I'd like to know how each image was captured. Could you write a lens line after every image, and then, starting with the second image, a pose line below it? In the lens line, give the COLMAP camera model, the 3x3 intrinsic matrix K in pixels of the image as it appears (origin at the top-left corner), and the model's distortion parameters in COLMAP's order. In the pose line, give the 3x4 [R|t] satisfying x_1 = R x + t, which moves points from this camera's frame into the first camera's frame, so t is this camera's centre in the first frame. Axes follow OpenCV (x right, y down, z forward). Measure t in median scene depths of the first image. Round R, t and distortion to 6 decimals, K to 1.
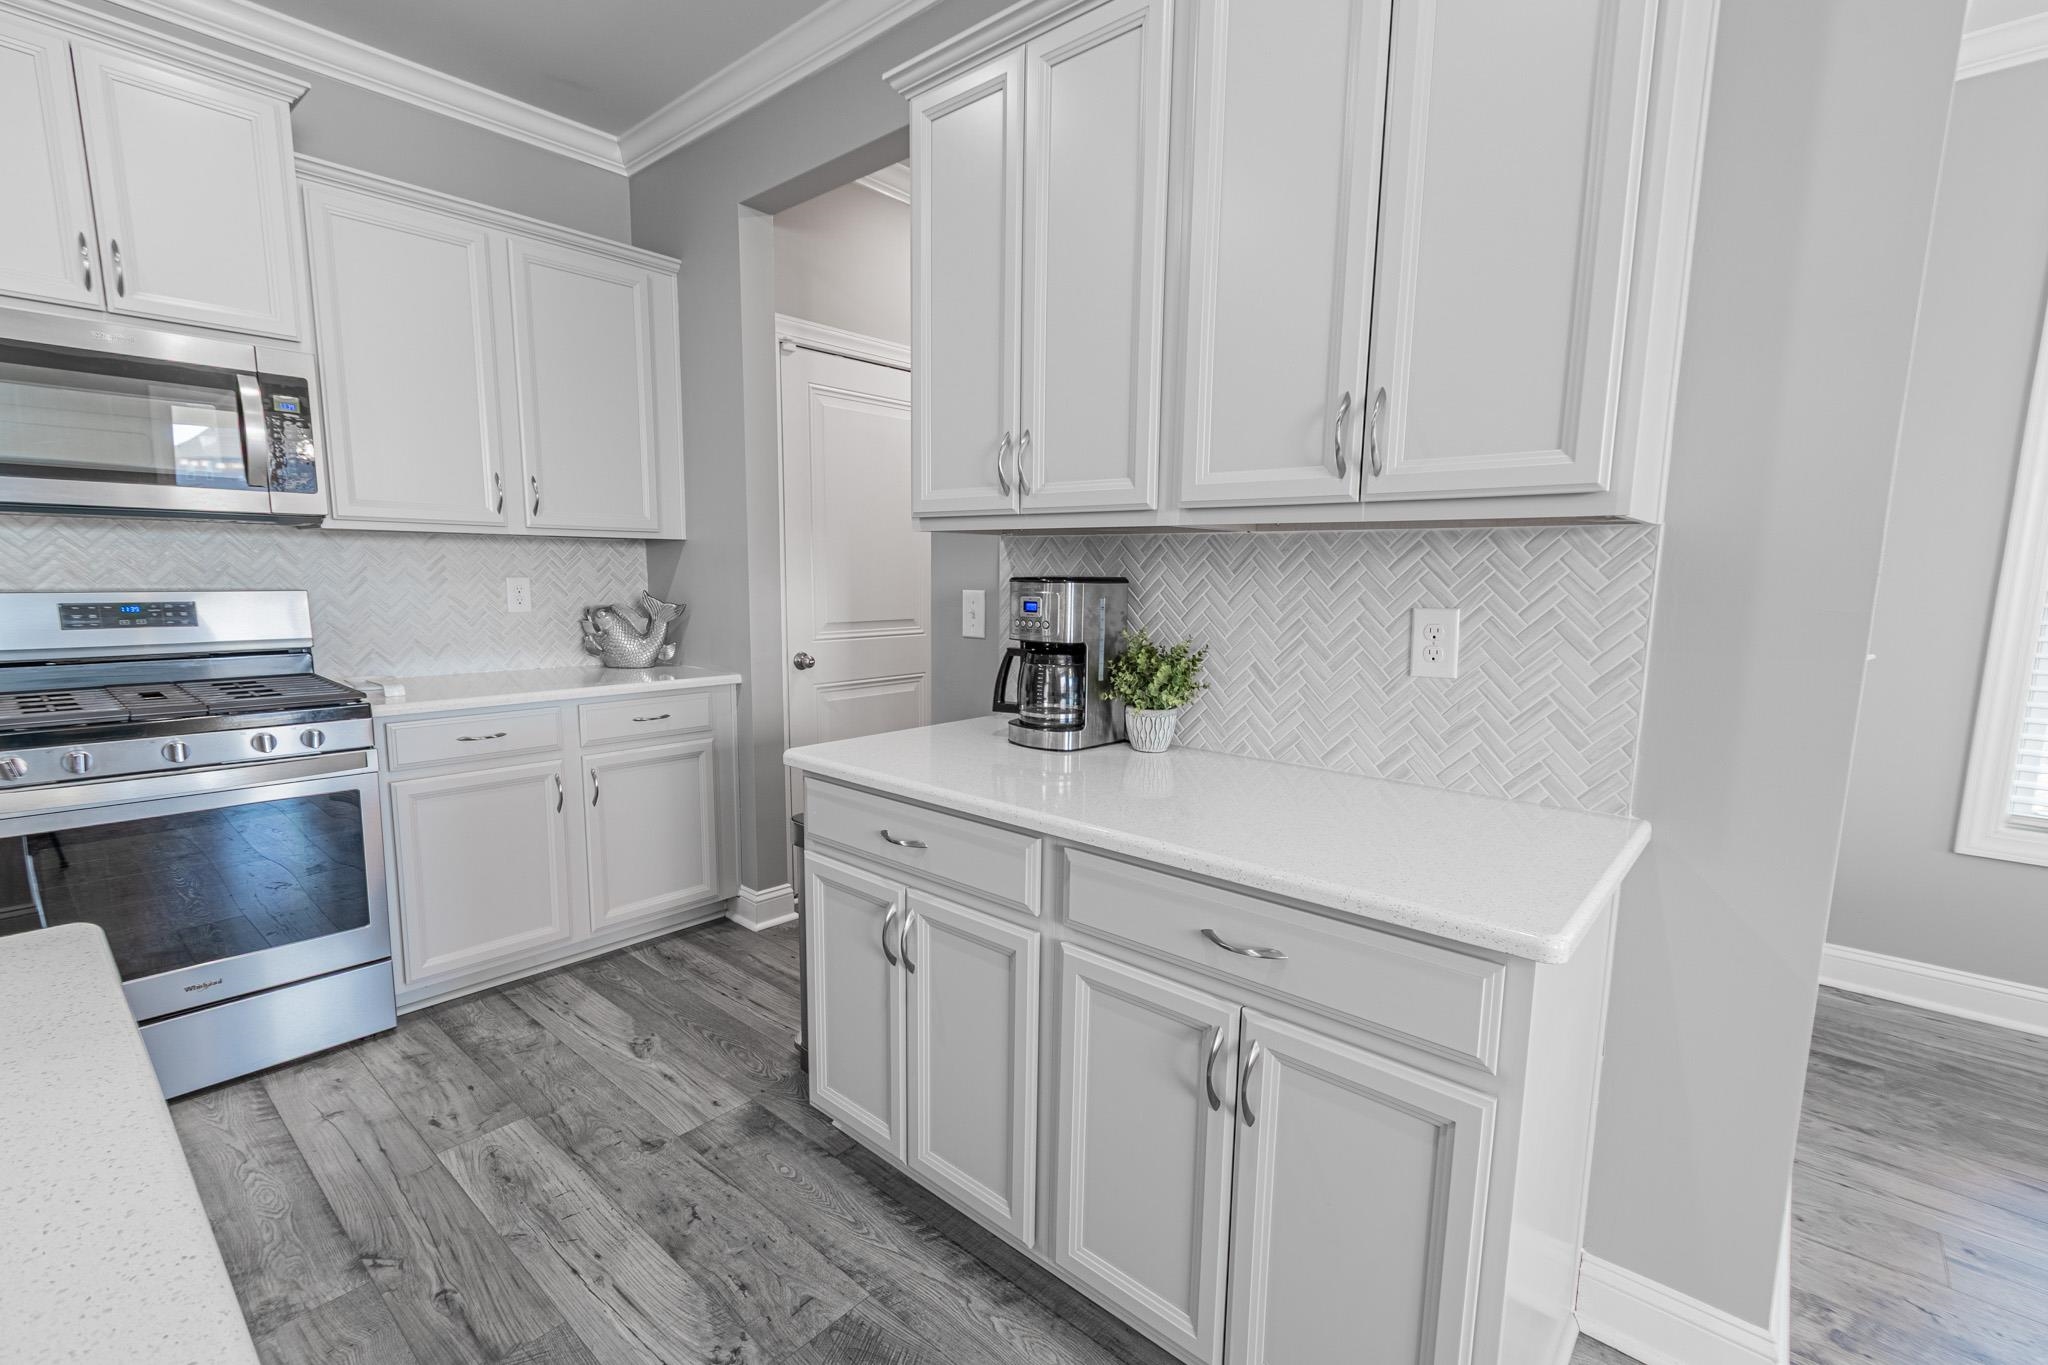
lens RADIAL K [[910.2, 0, 1027.0], [0, 910.2, 698.7], [0, 0, 1]] dist [0.021327, -0.000024]
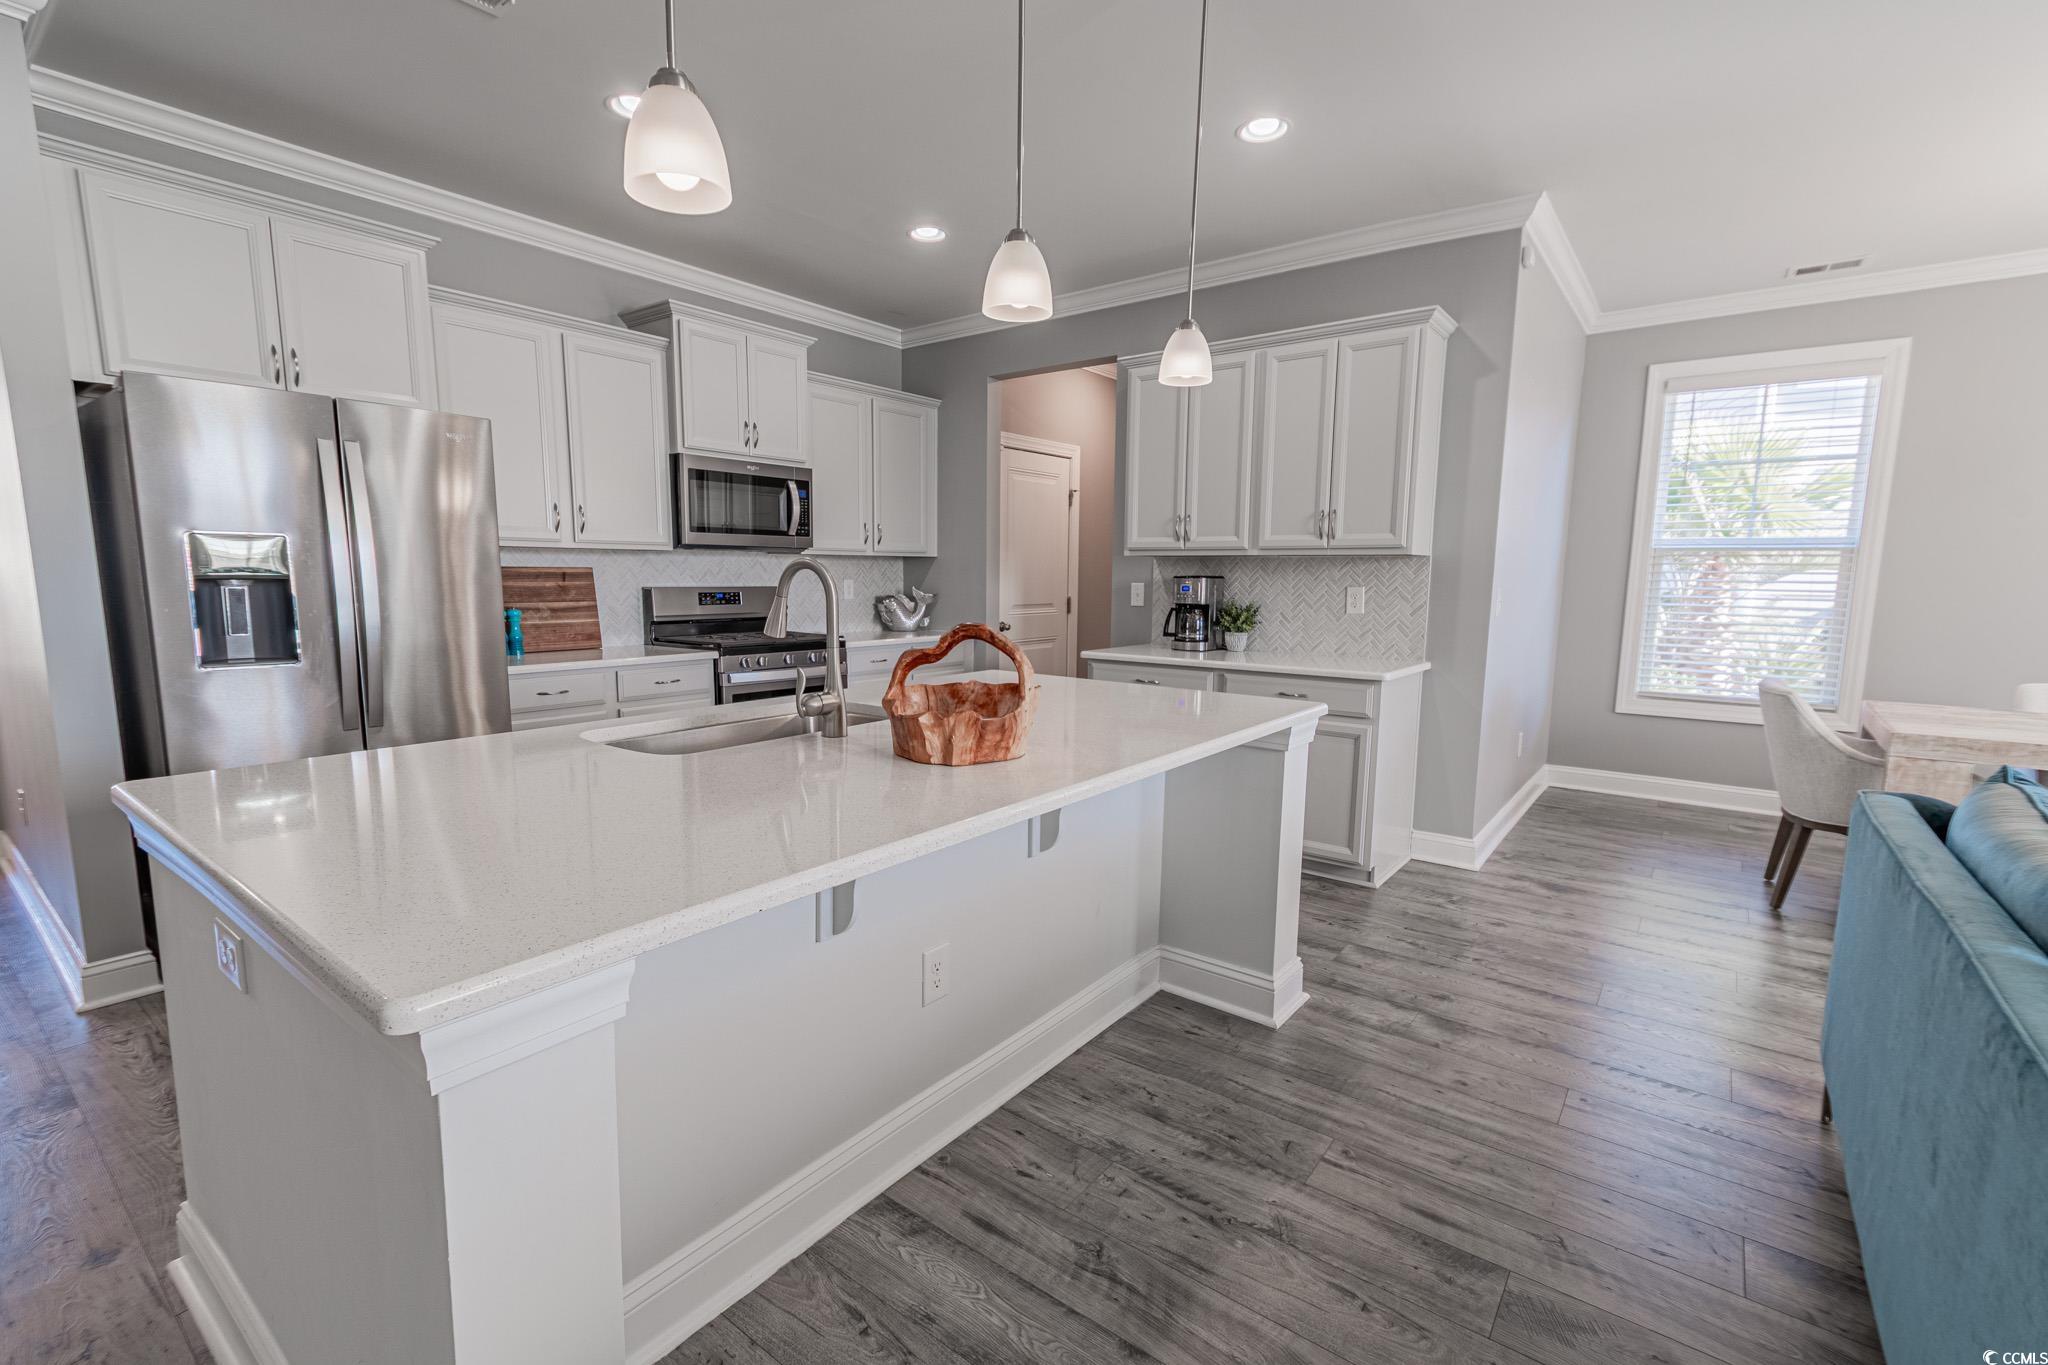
lens RADIAL K [[910.2, 0, 1027.0], [0, 910.2, 698.7], [0, 0, 1]] dist [0.021327, -0.000024]
pose [[0.997980, -0.012007, 0.062390, -0.537342], [0.012379, 0.999908, -0.005592, 0.183684], [-0.062317, 0.006353, 0.998036, -1.265359]]
